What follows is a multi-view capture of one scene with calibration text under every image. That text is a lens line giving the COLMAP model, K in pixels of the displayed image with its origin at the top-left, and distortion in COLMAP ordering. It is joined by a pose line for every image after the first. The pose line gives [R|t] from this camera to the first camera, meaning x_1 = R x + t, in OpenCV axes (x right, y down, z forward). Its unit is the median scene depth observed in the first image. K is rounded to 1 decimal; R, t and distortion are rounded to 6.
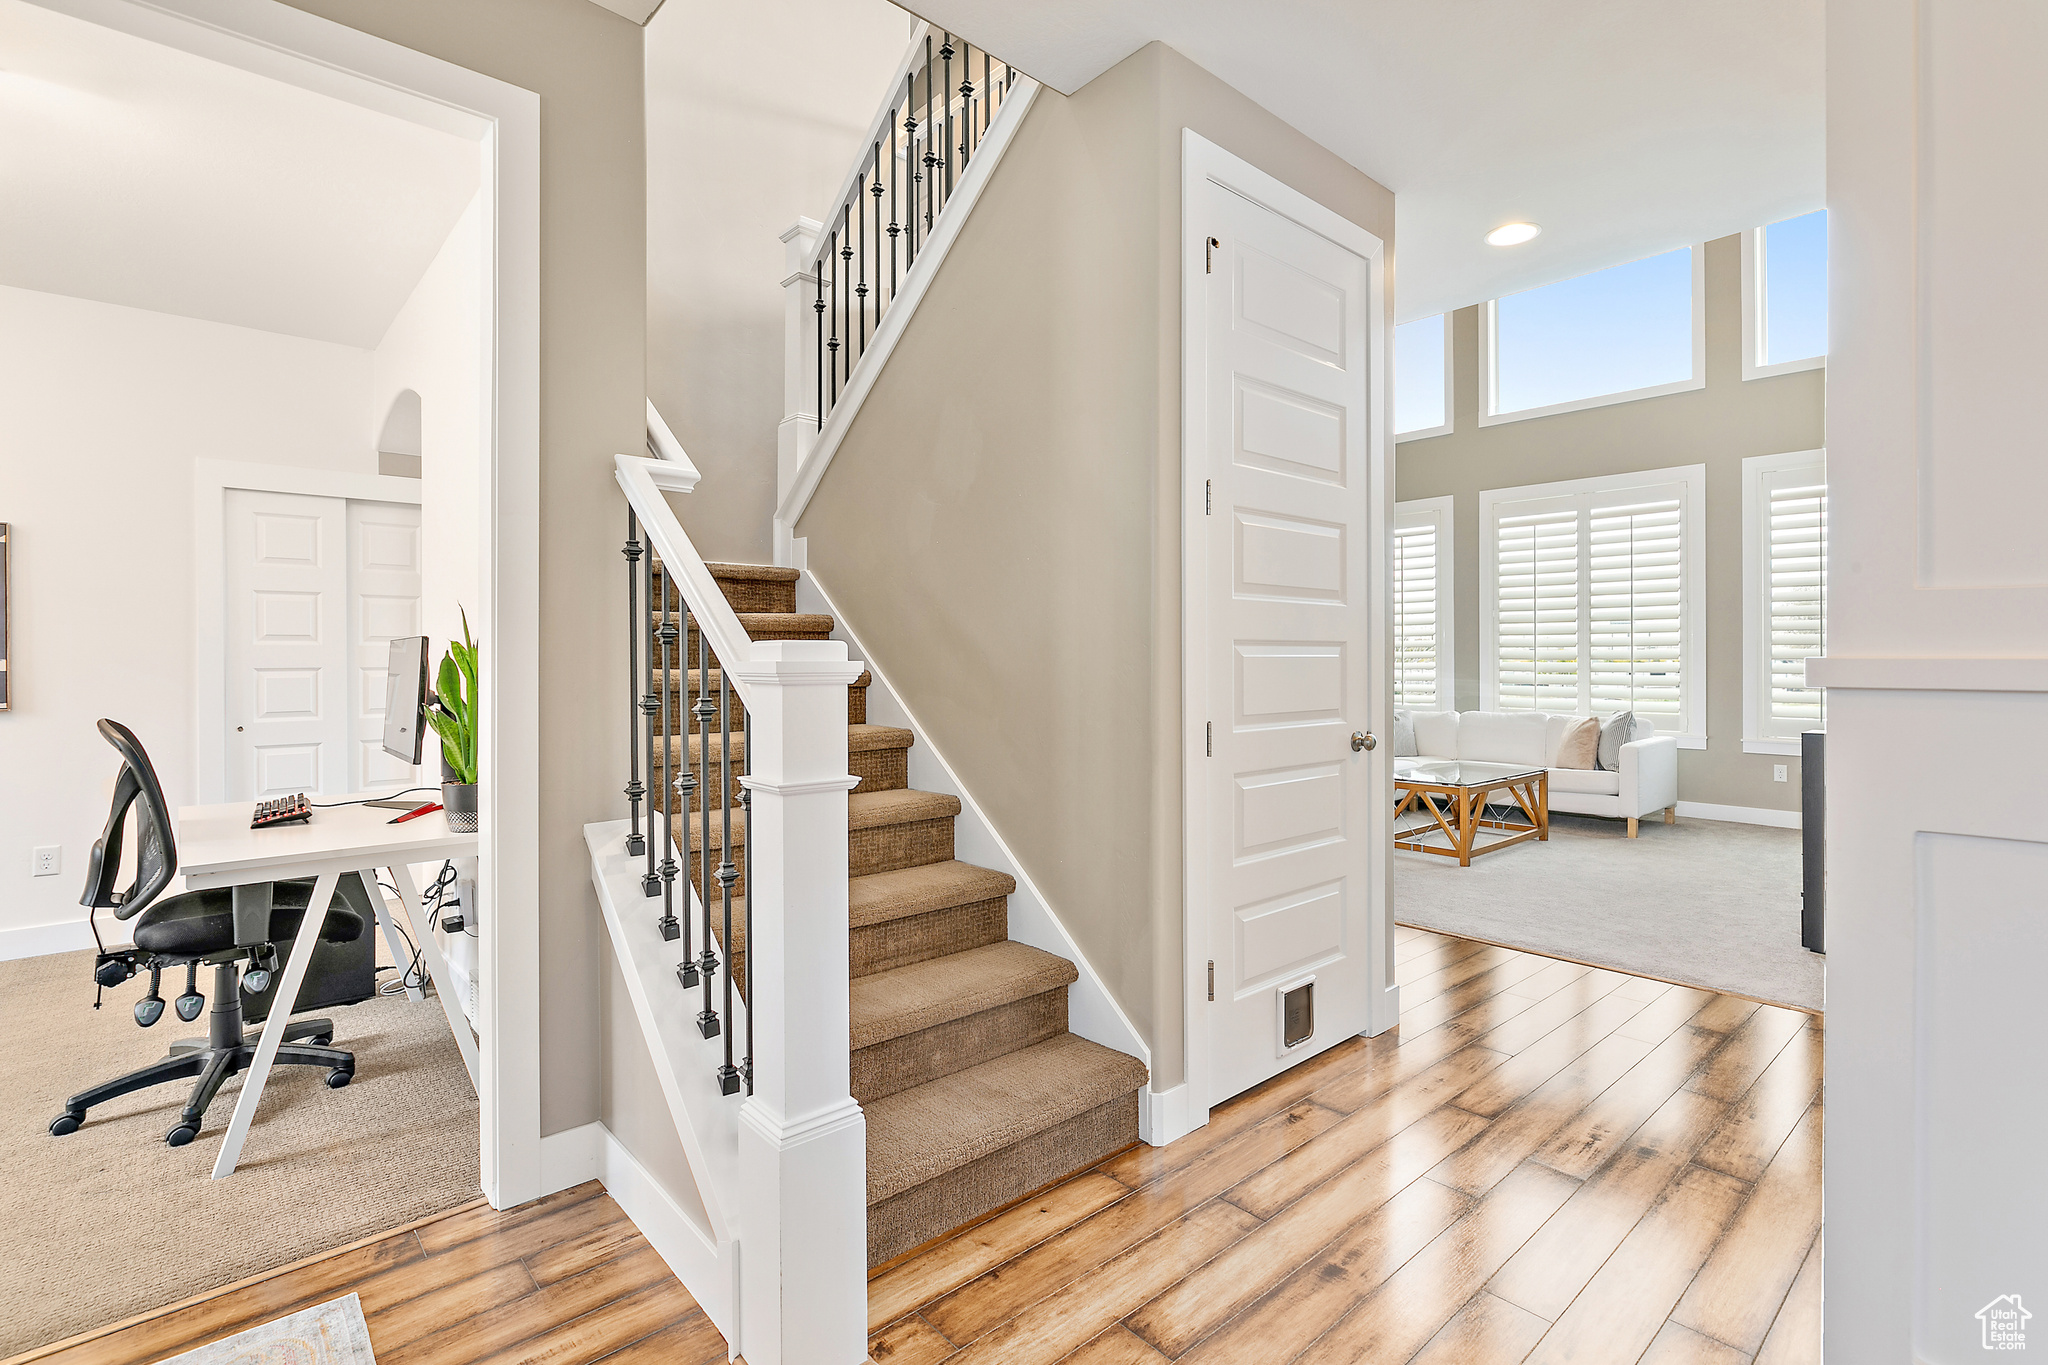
lens RADIAL K [[956.0, 0, 1030.0], [0, 956.0, 662.8], [0, 0, 1]] dist [-0.010258, 0.002971]
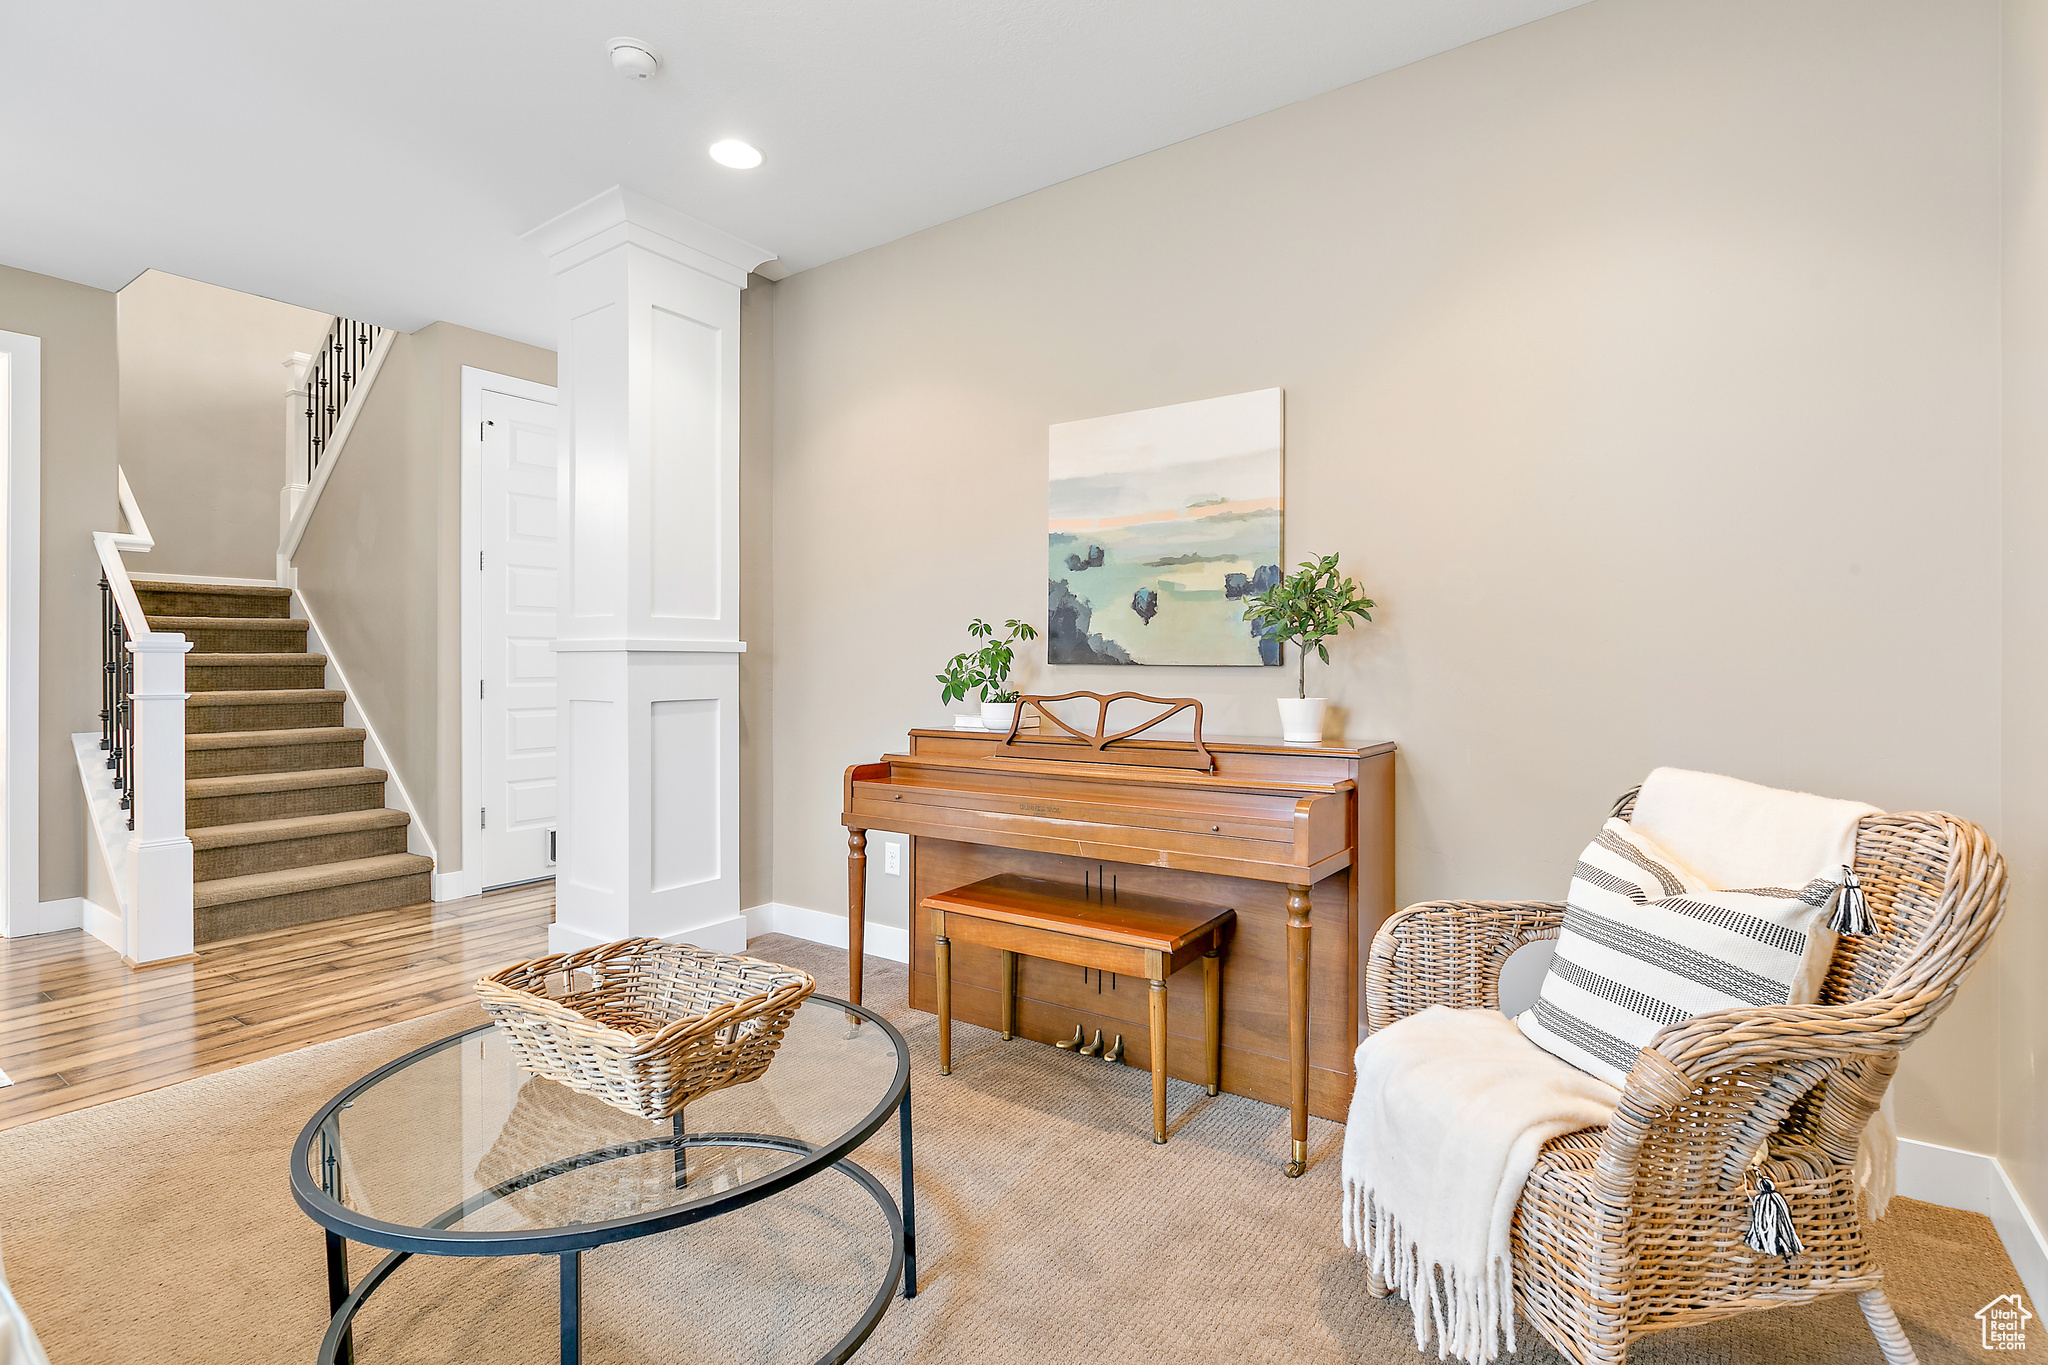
lens RADIAL K [[956.0, 0, 1043.1], [0, 956.0, 665.3], [0, 0, 1]] dist [-0.010258, 0.002971]
pose [[0.969628, 0.002332, 0.244574, 0.887406], [-0.001007, 0.999984, -0.005543, 0.047210], [-0.244583, 0.005128, 0.969615, -1.210409]]
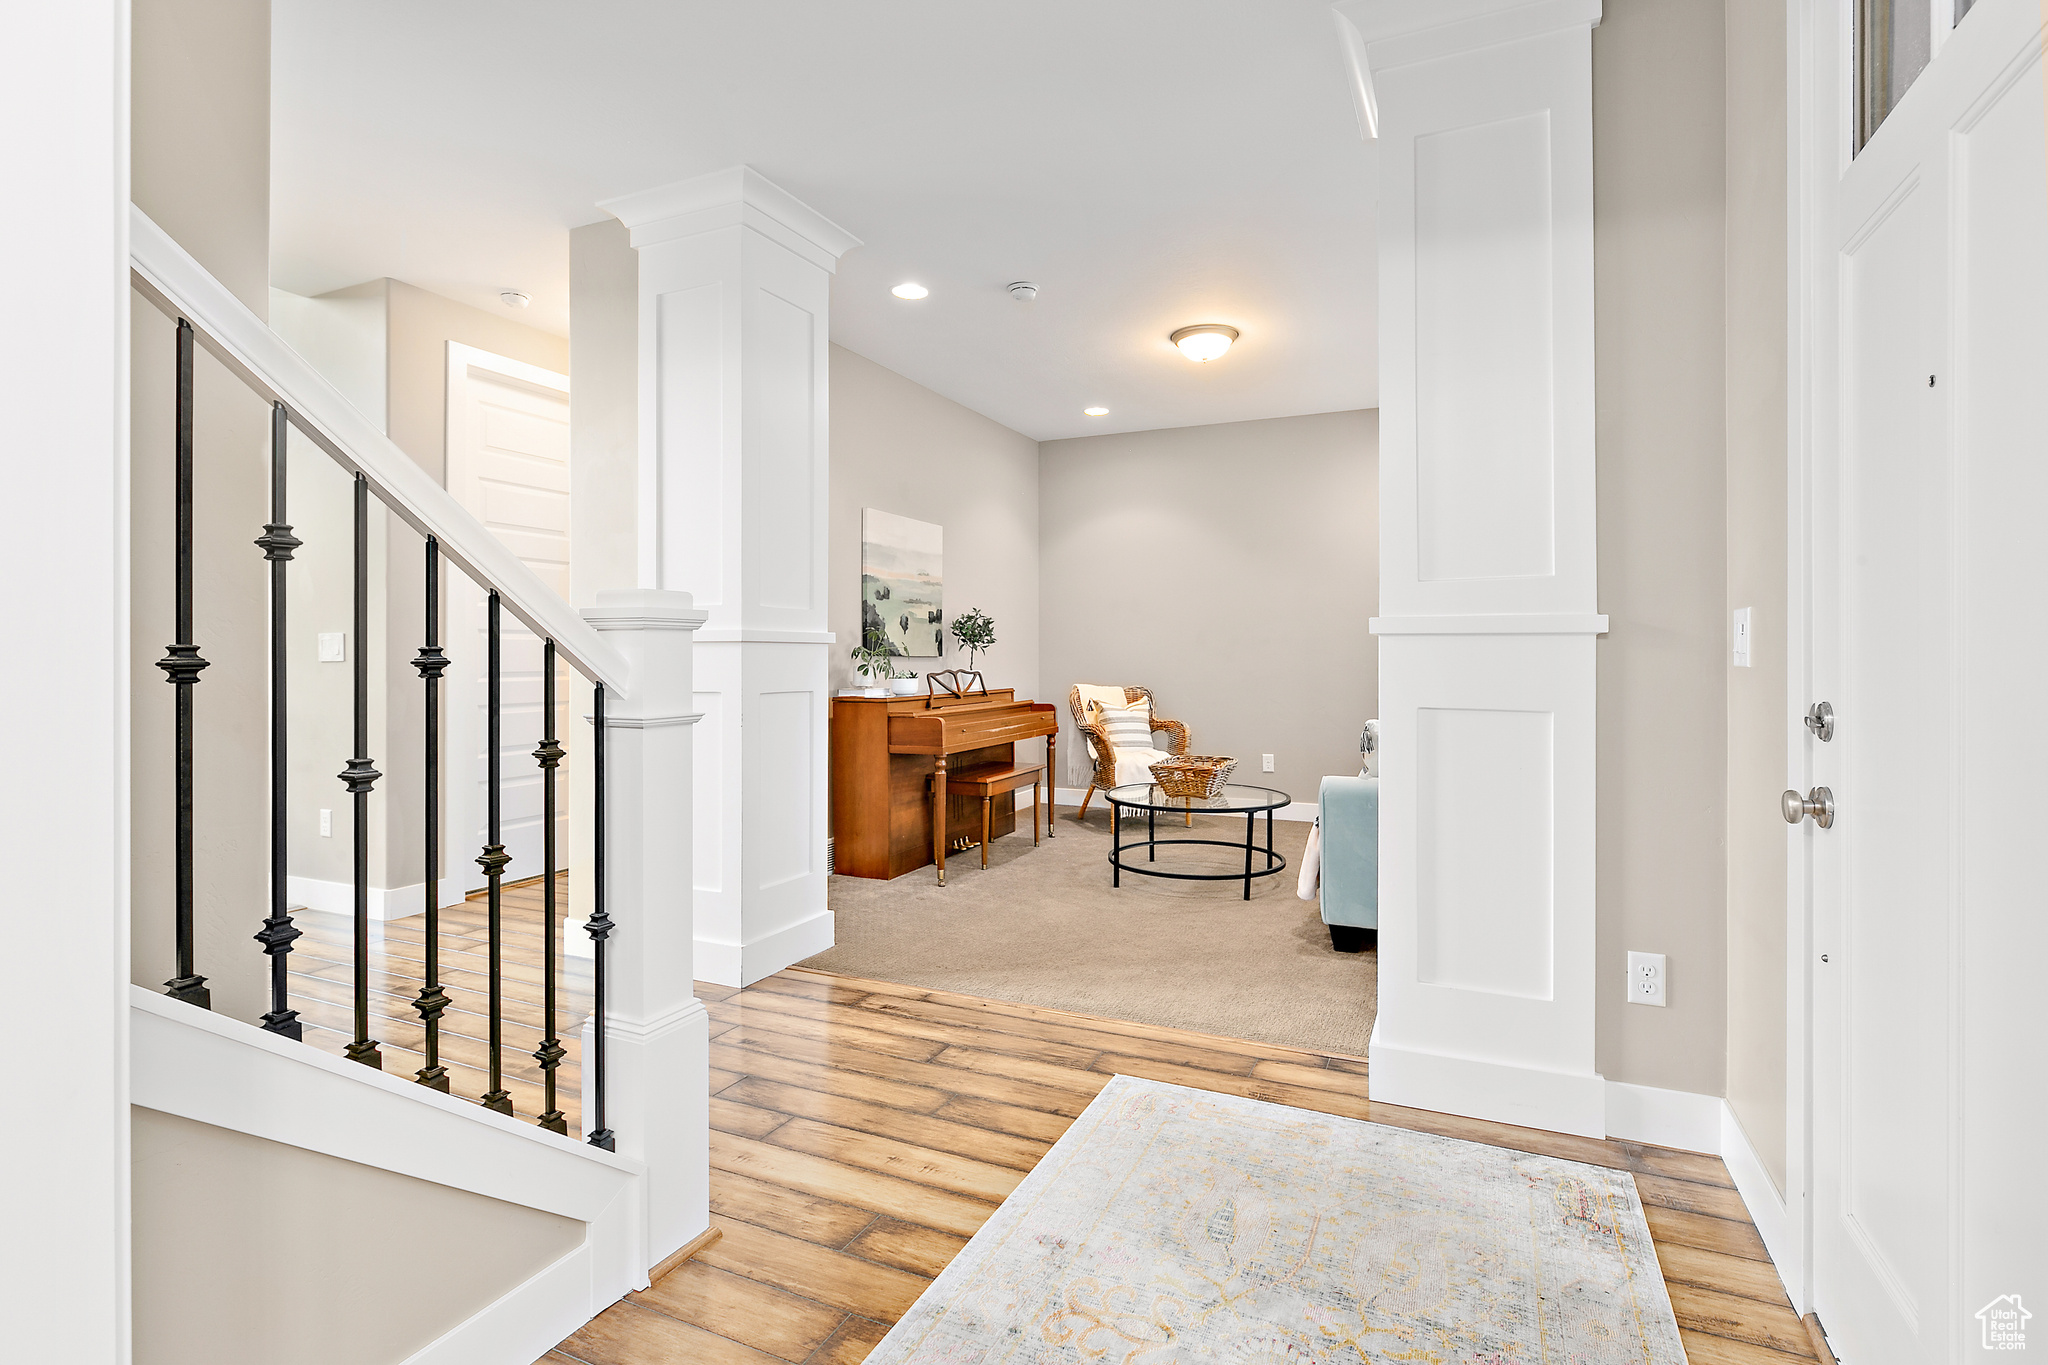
lens RADIAL K [[956.0, 0, 1016.3], [0, 956.0, 666.7], [0, 0, 1]] dist [-0.010258, 0.002971]
pose [[-0.386467, -0.005227, 0.922288, -1.029684], [0.009325, 0.999911, 0.009574, 0.045403], [-0.922256, 0.012300, -0.386384, 0.741940]]
